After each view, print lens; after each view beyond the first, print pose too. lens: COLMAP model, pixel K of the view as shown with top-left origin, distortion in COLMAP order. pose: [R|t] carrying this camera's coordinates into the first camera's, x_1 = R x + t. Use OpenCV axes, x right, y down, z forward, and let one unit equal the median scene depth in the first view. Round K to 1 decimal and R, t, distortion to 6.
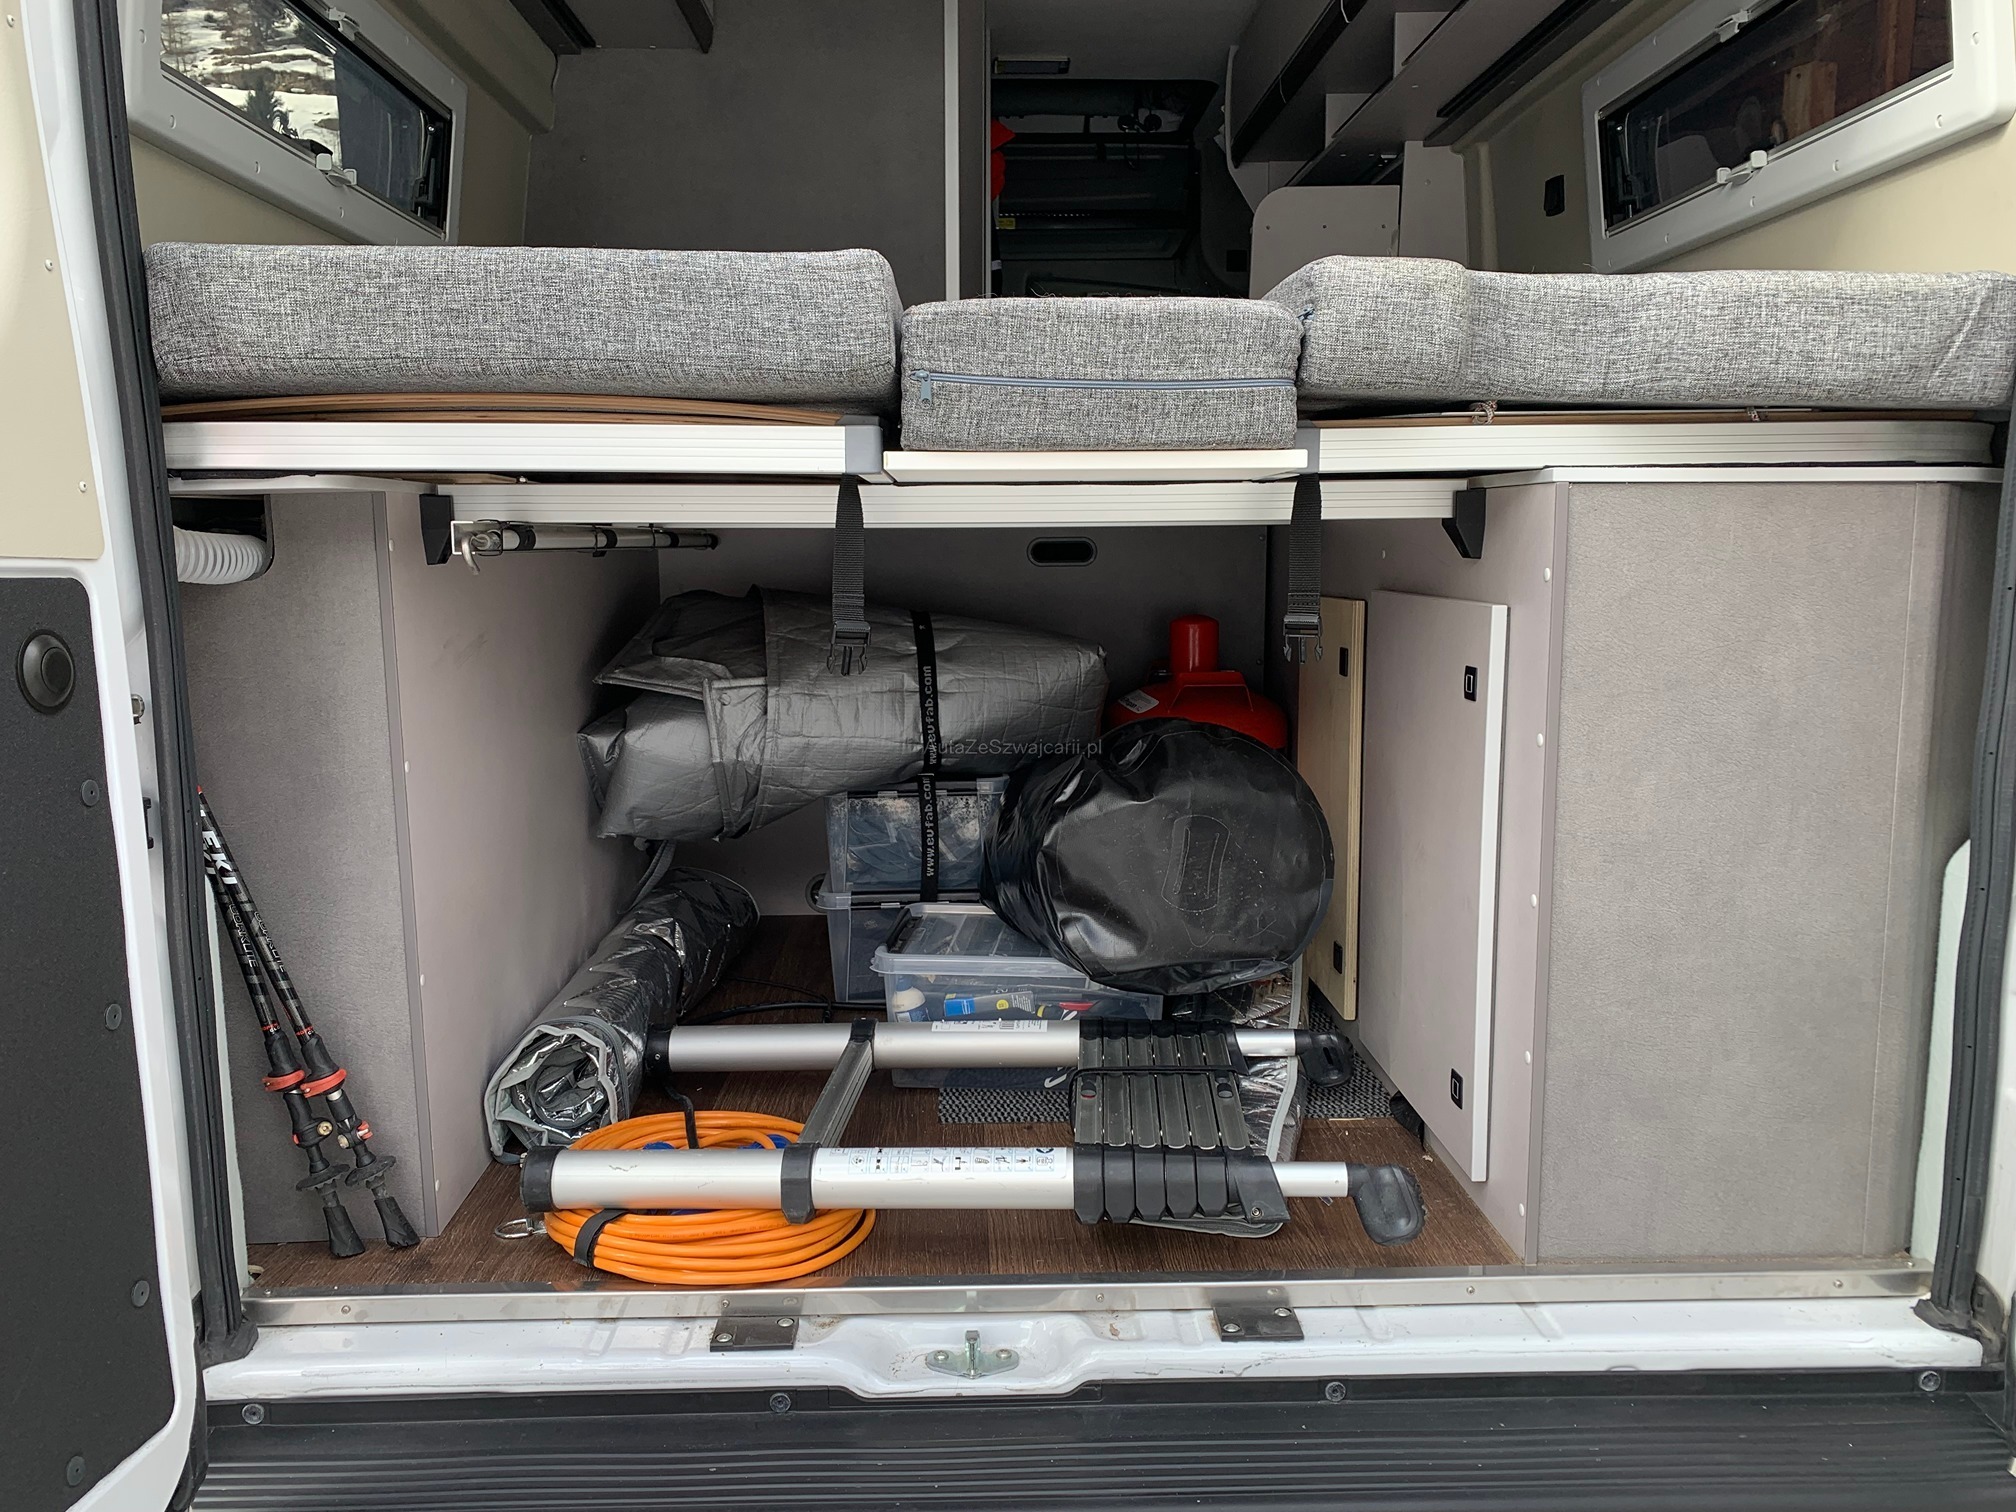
lens RADIAL K [[1520.3, 0, 1022.8], [0, 1520.3, 757.5], [0, 0, 1]] dist [0.096531, -0.258366]
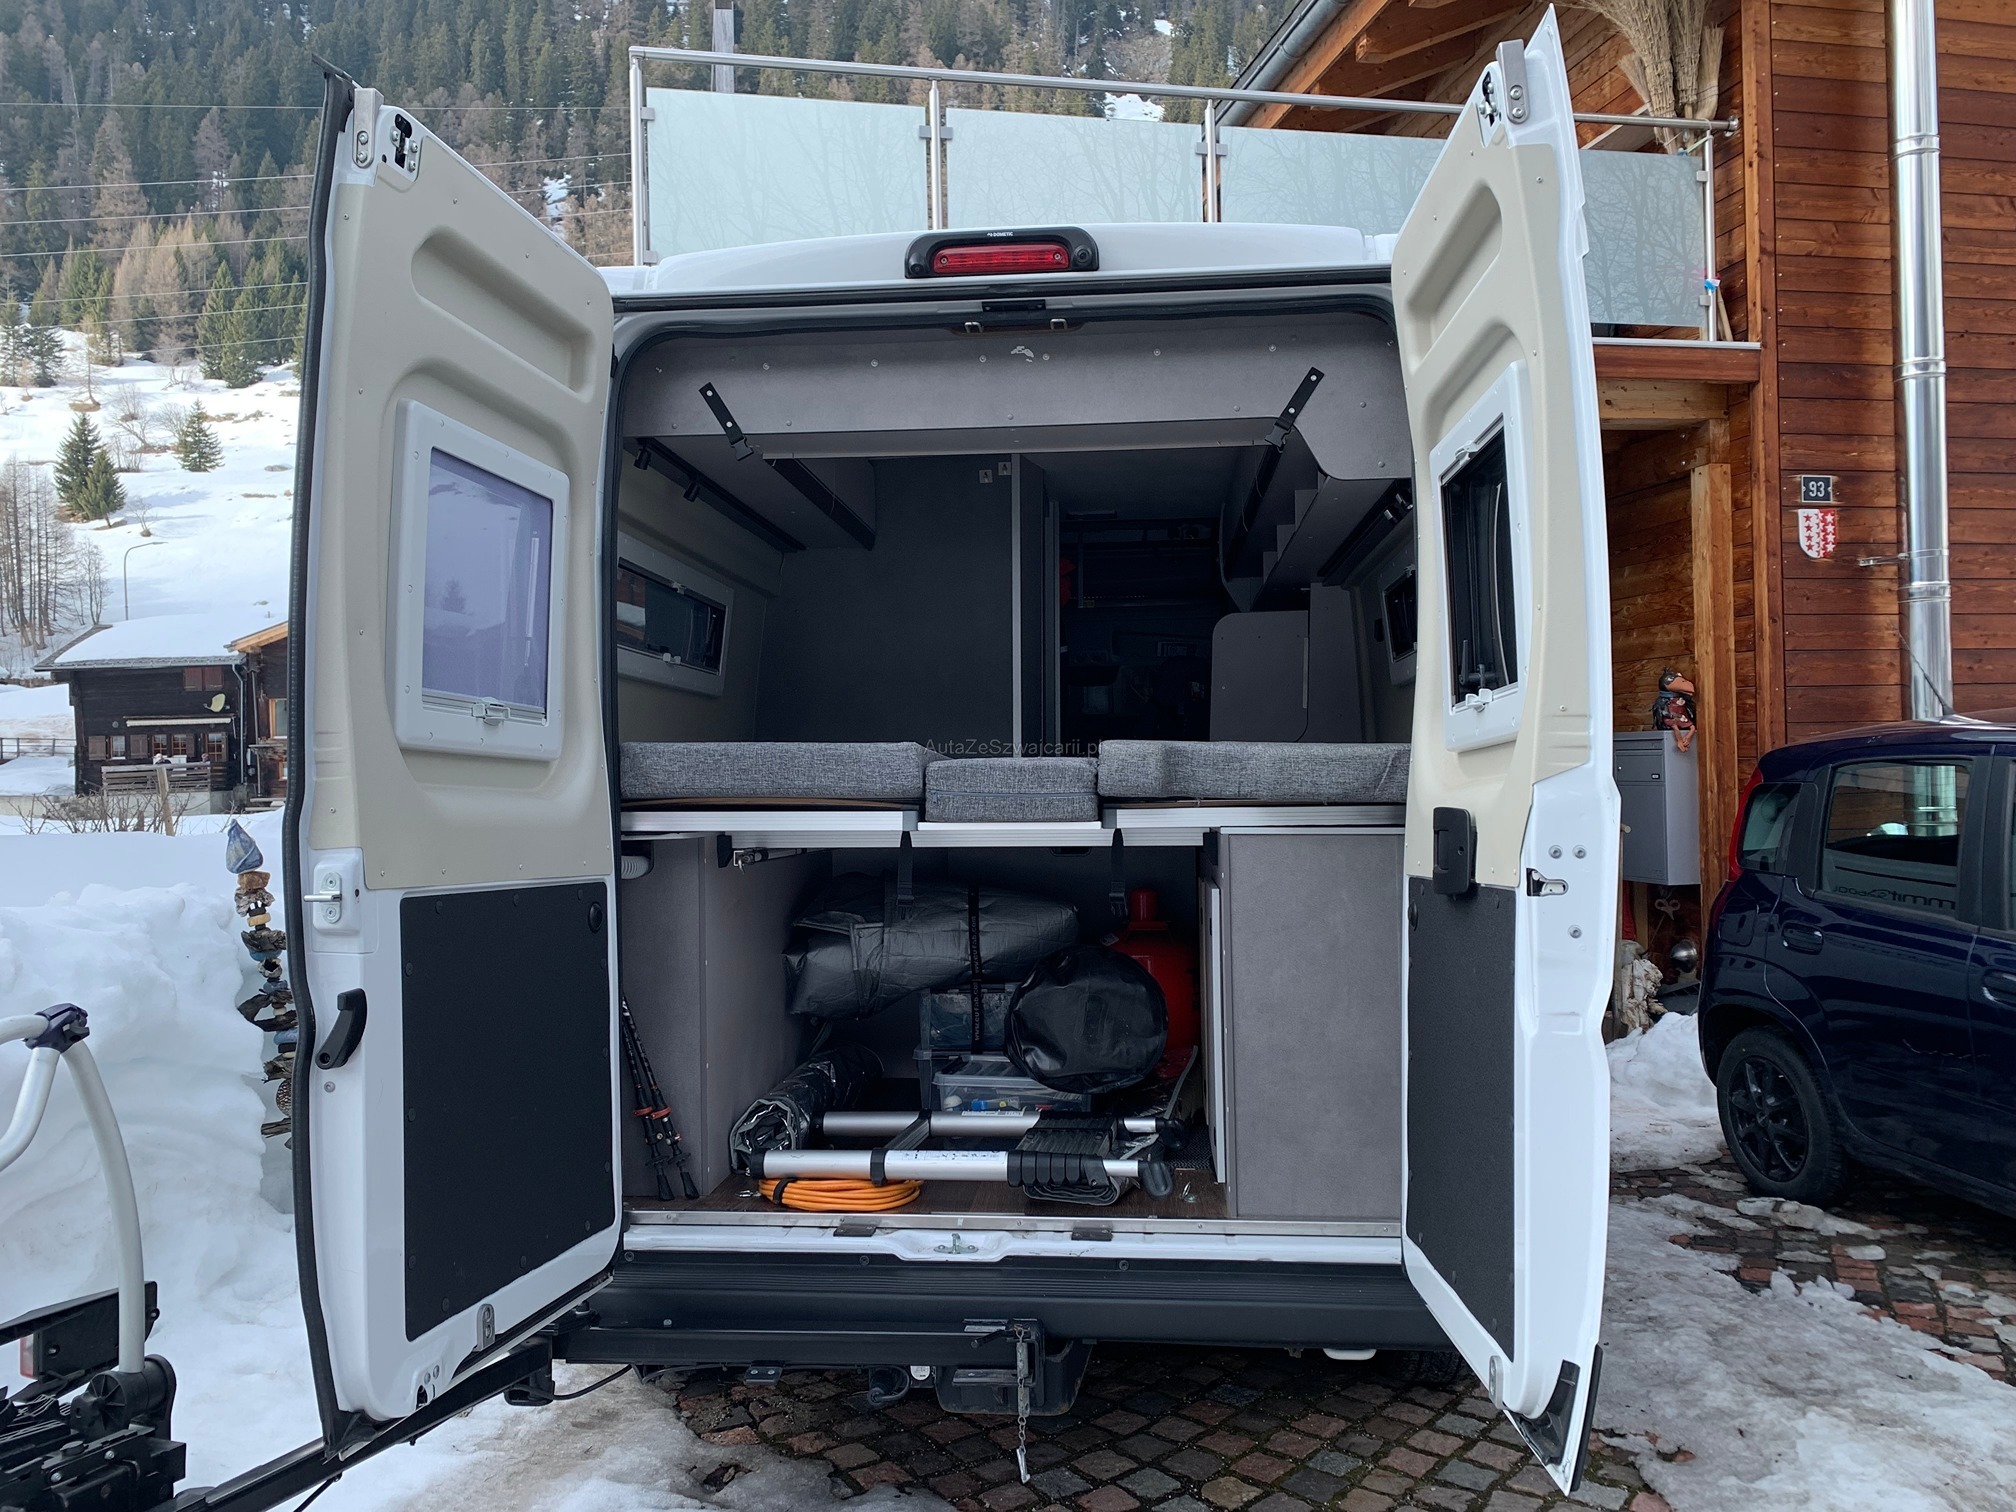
lens RADIAL K [[1555.1, 0, 1008.0], [0, 1555.1, 756.0], [0, 0, 1]] dist [0.057165, -0.035388]
pose [[0.991094, -0.007347, -0.132964, 0.299605], [-0.014540, 0.986537, -0.162889, 0.068321], [0.132371, 0.163372, 0.977644, -1.090744]]
